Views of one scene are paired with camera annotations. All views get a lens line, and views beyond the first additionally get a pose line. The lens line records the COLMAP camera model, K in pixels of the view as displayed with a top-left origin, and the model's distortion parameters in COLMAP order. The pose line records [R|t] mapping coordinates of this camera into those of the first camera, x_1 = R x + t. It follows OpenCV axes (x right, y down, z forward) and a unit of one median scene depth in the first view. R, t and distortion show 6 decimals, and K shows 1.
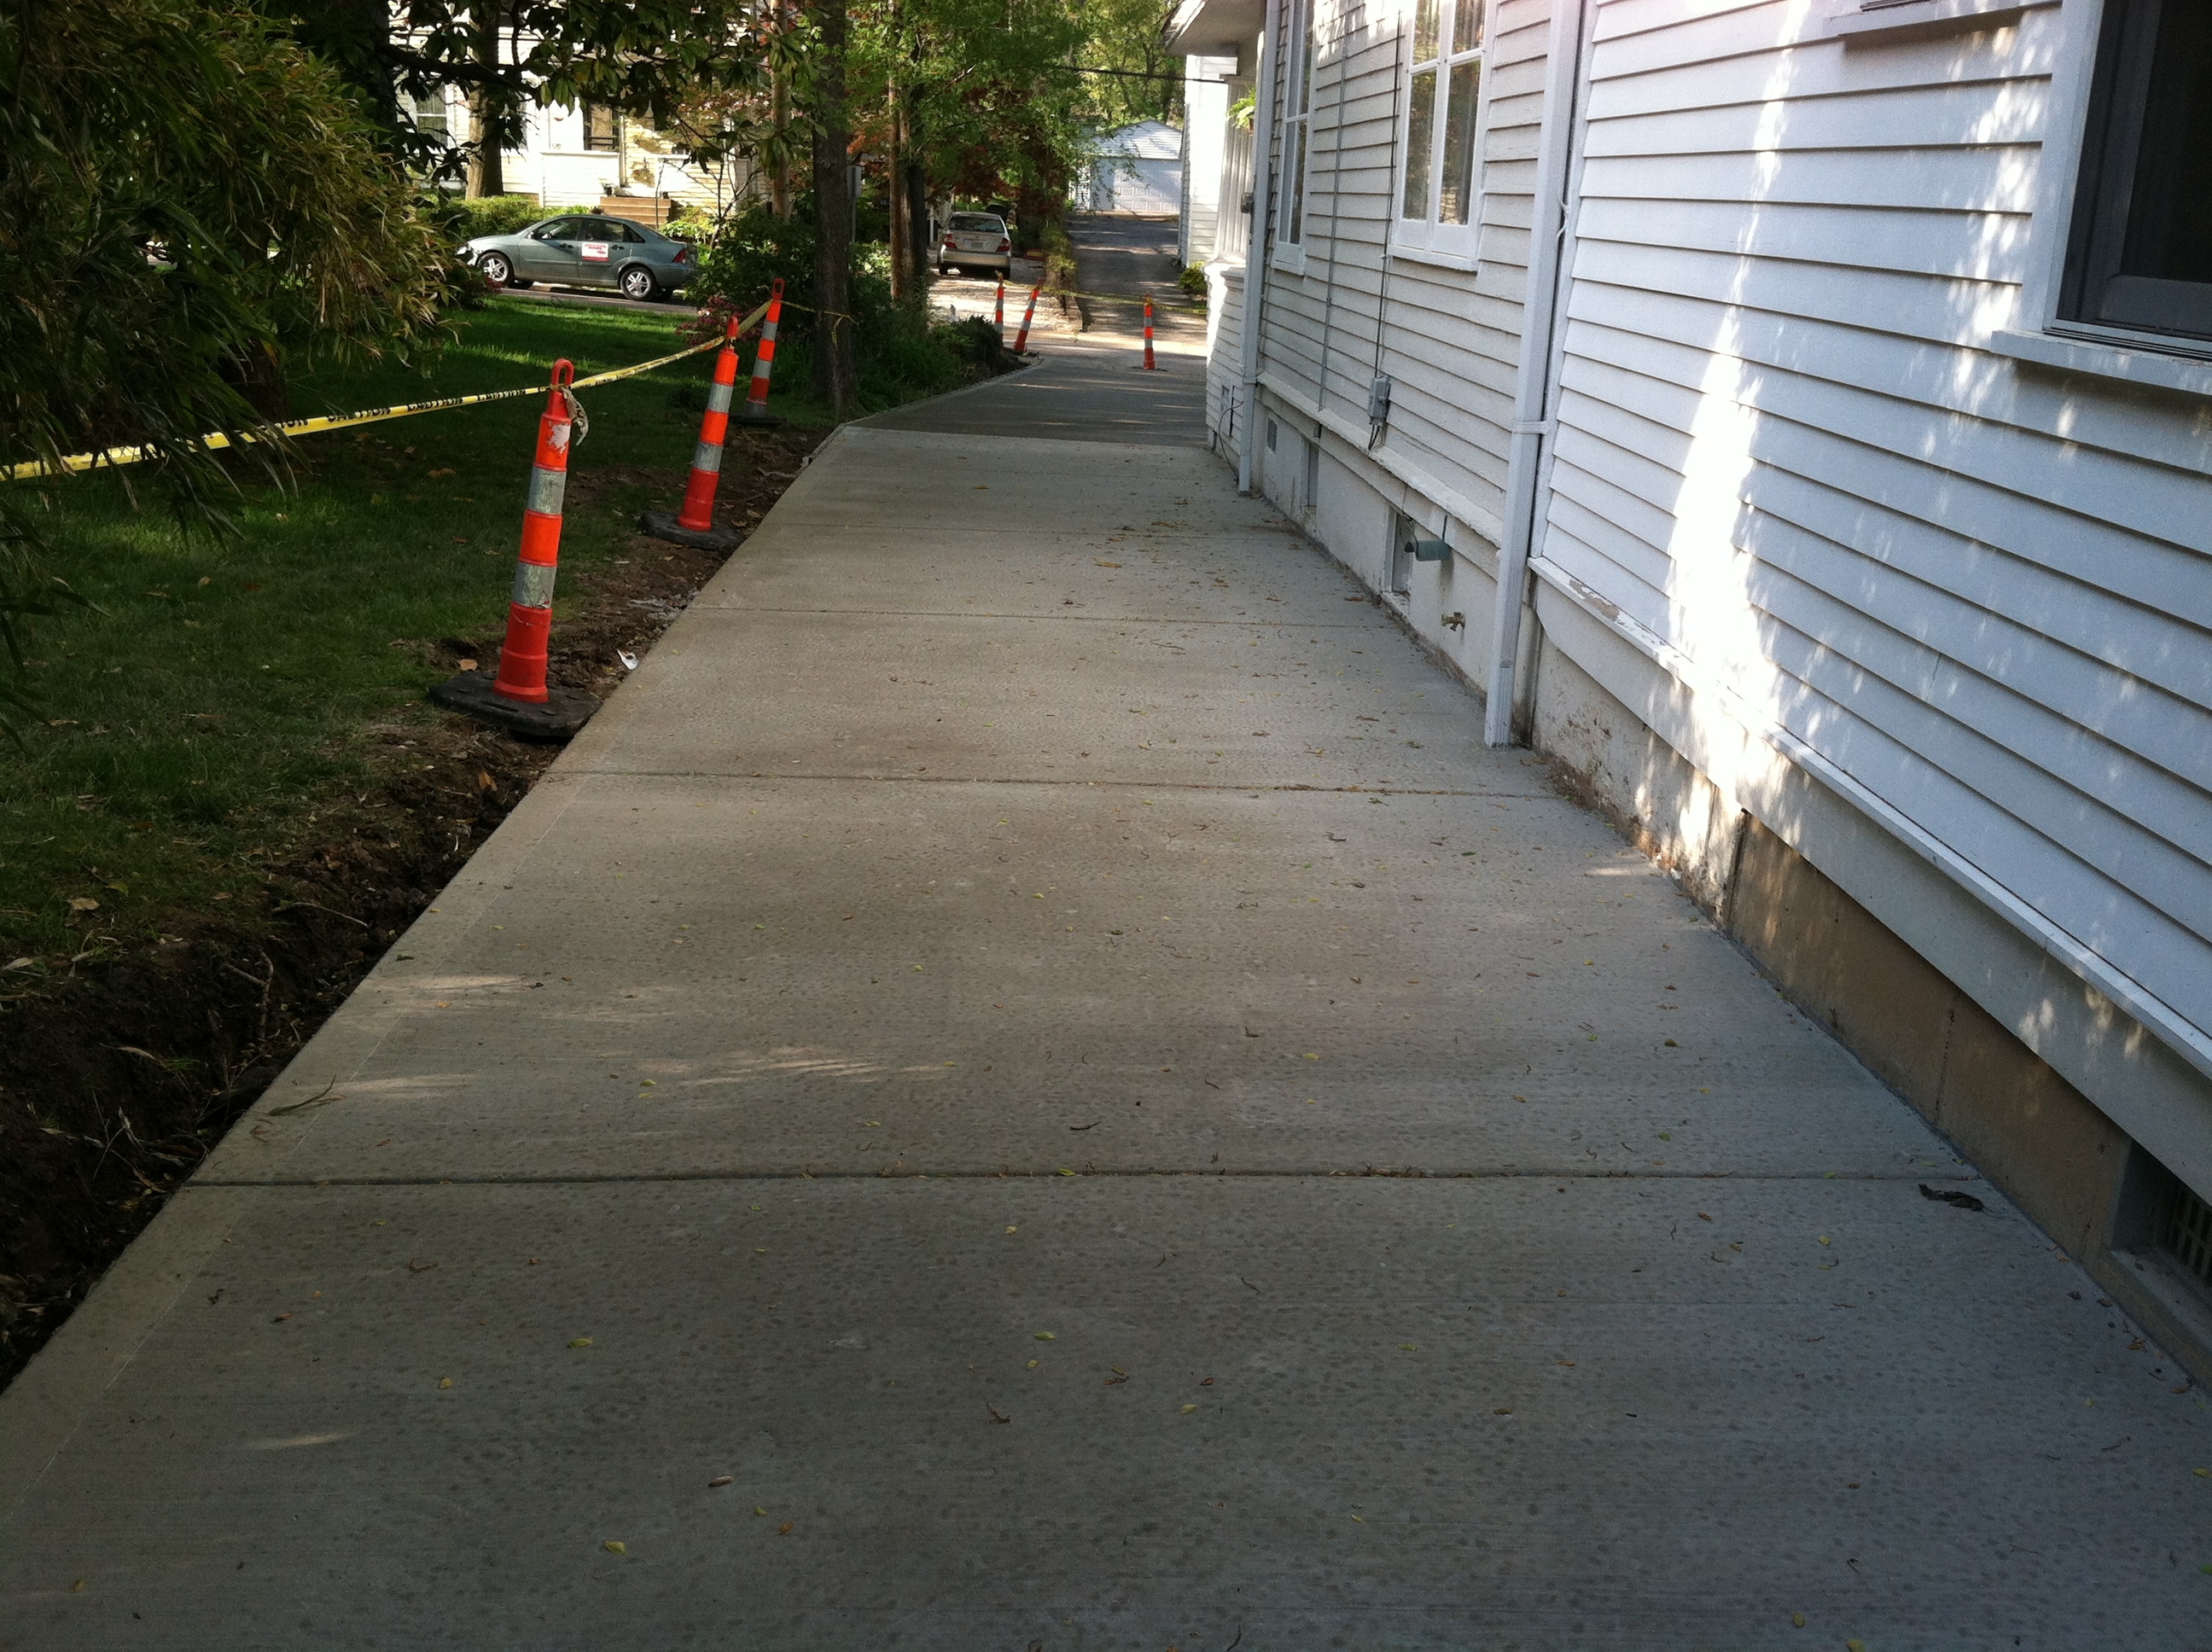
lens RADIAL K [[2295.0, 0, 1105.6], [0, 2295.0, 830.3], [0, 0, 1]] dist [-0.086788, 0.000000]
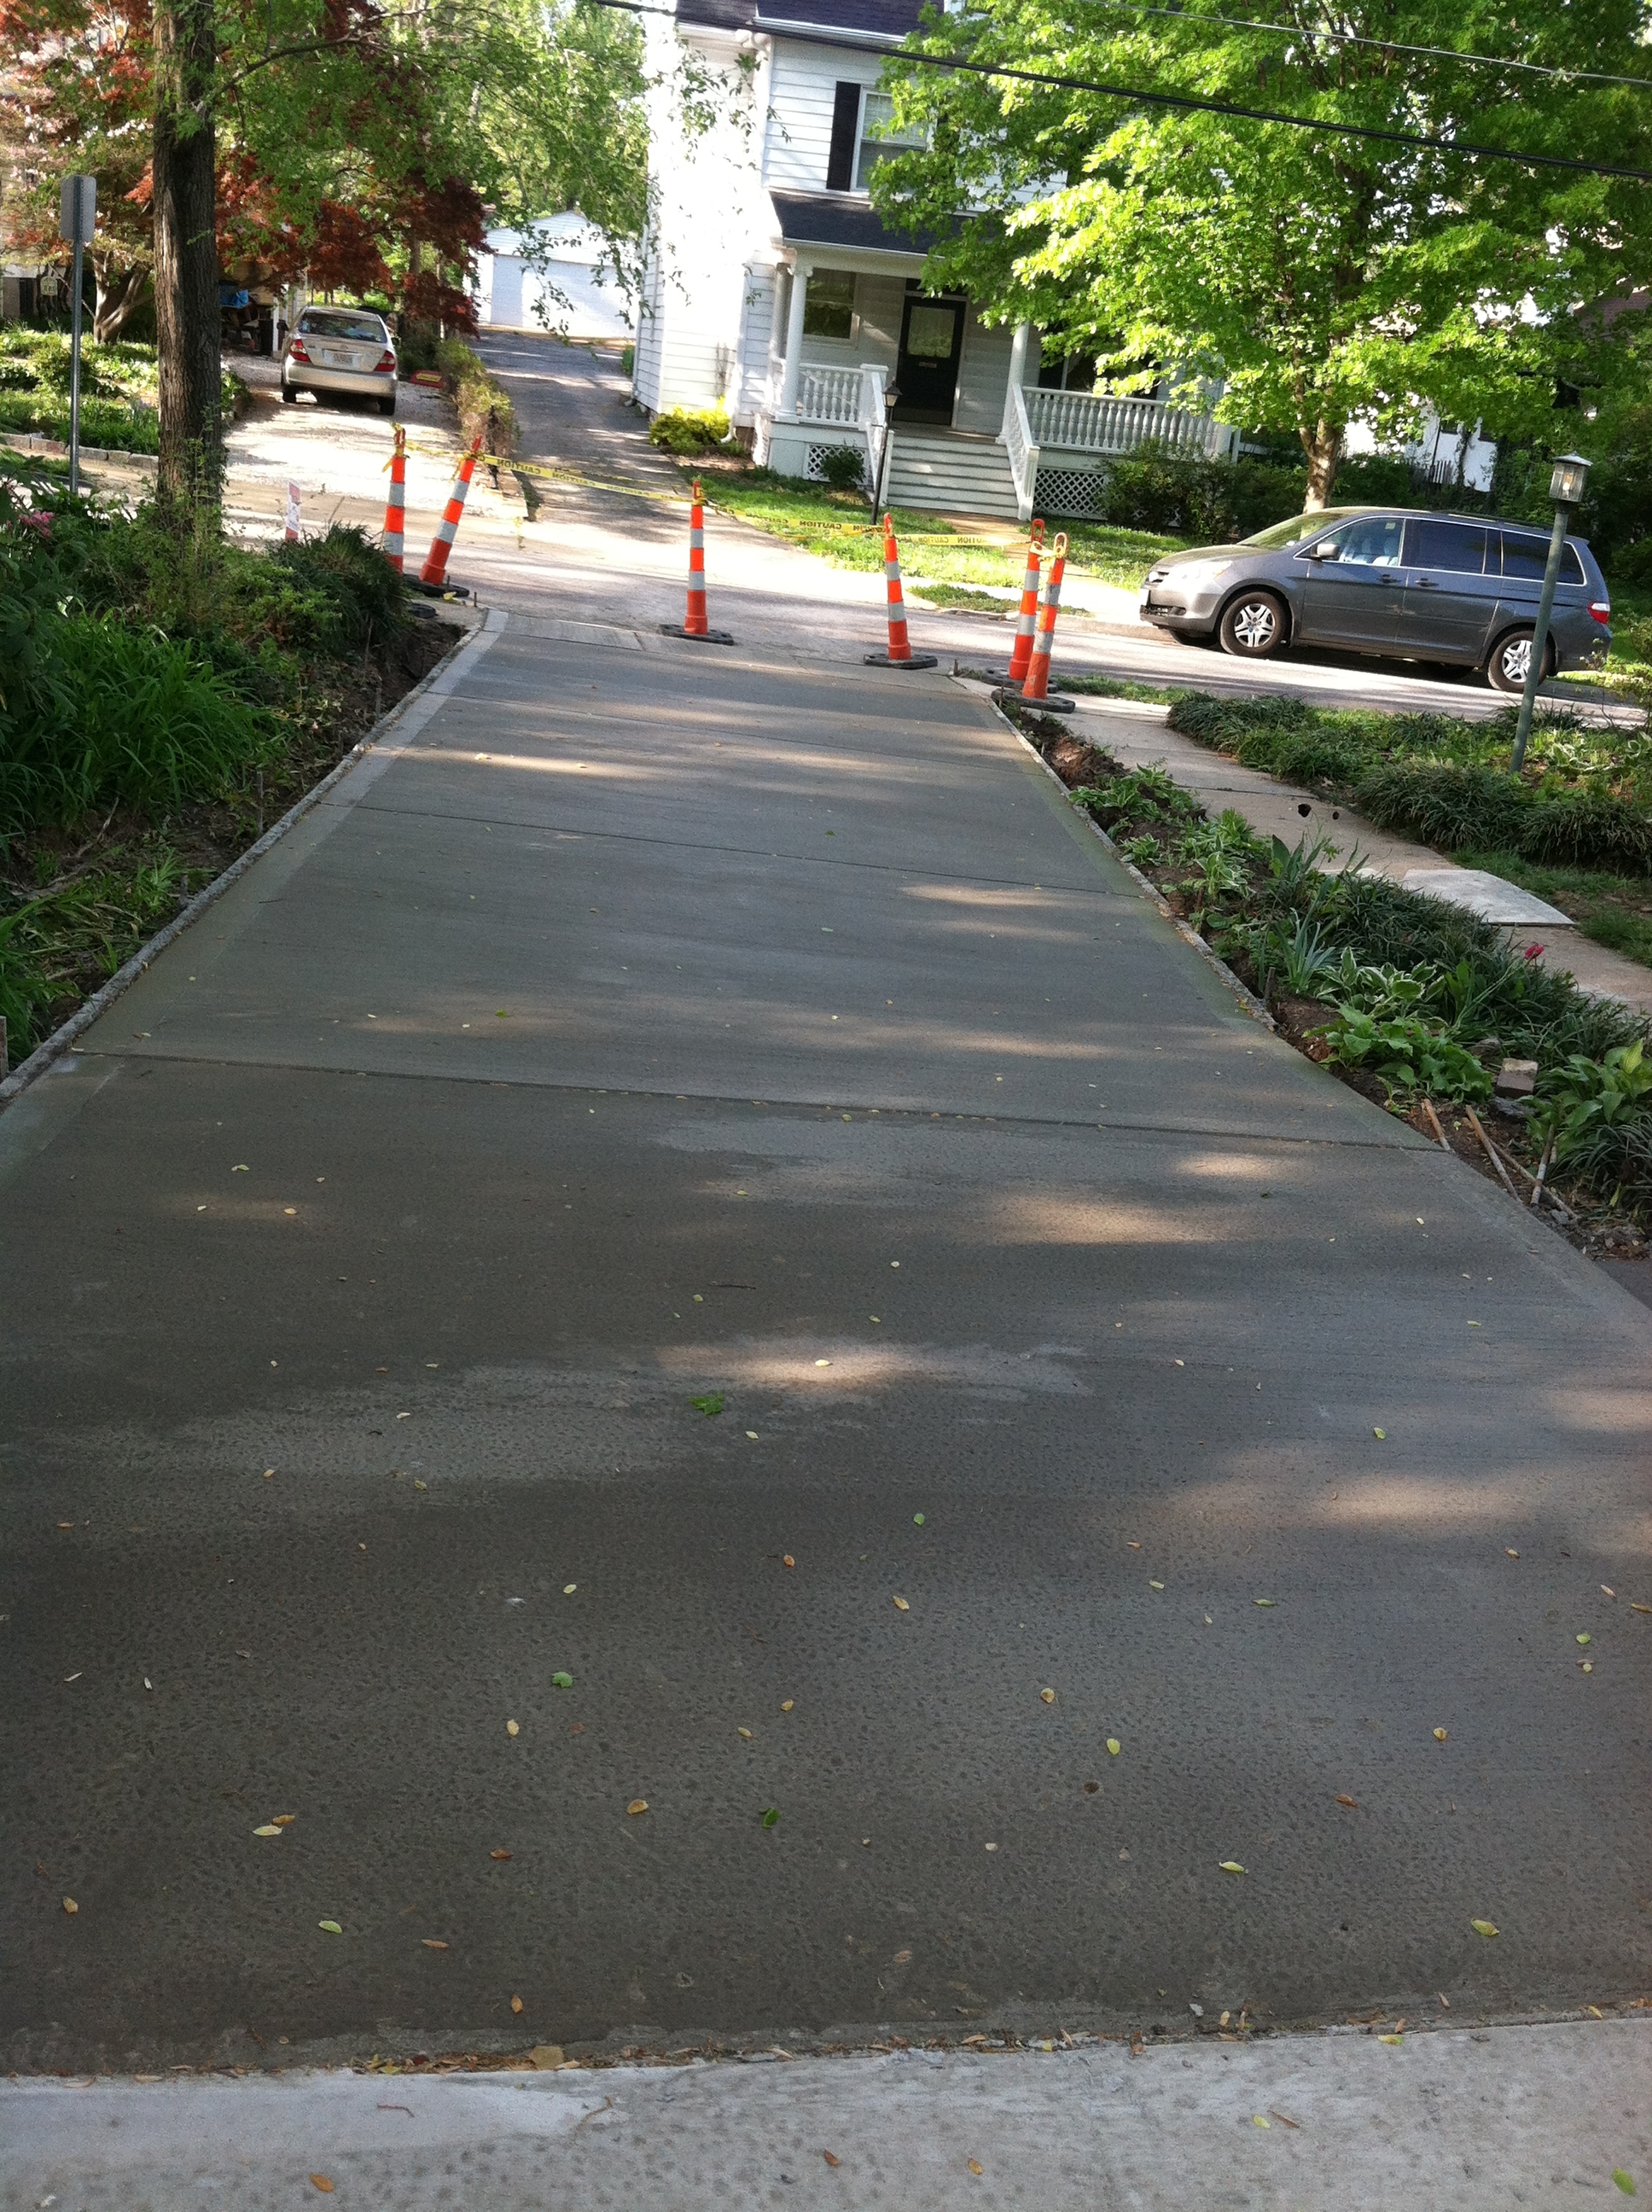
lens RADIAL K [[2295.0, 0, 828.3], [0, 2295.0, 1101.9], [0, 0, 1]] dist [-0.086788, 0.000000]
pose [[0.986551, 0.018956, 0.162354, -0.021532], [-0.028101, 0.998134, 0.054215, -0.087063], [-0.161023, -0.058048, 0.985242, 0.341227]]
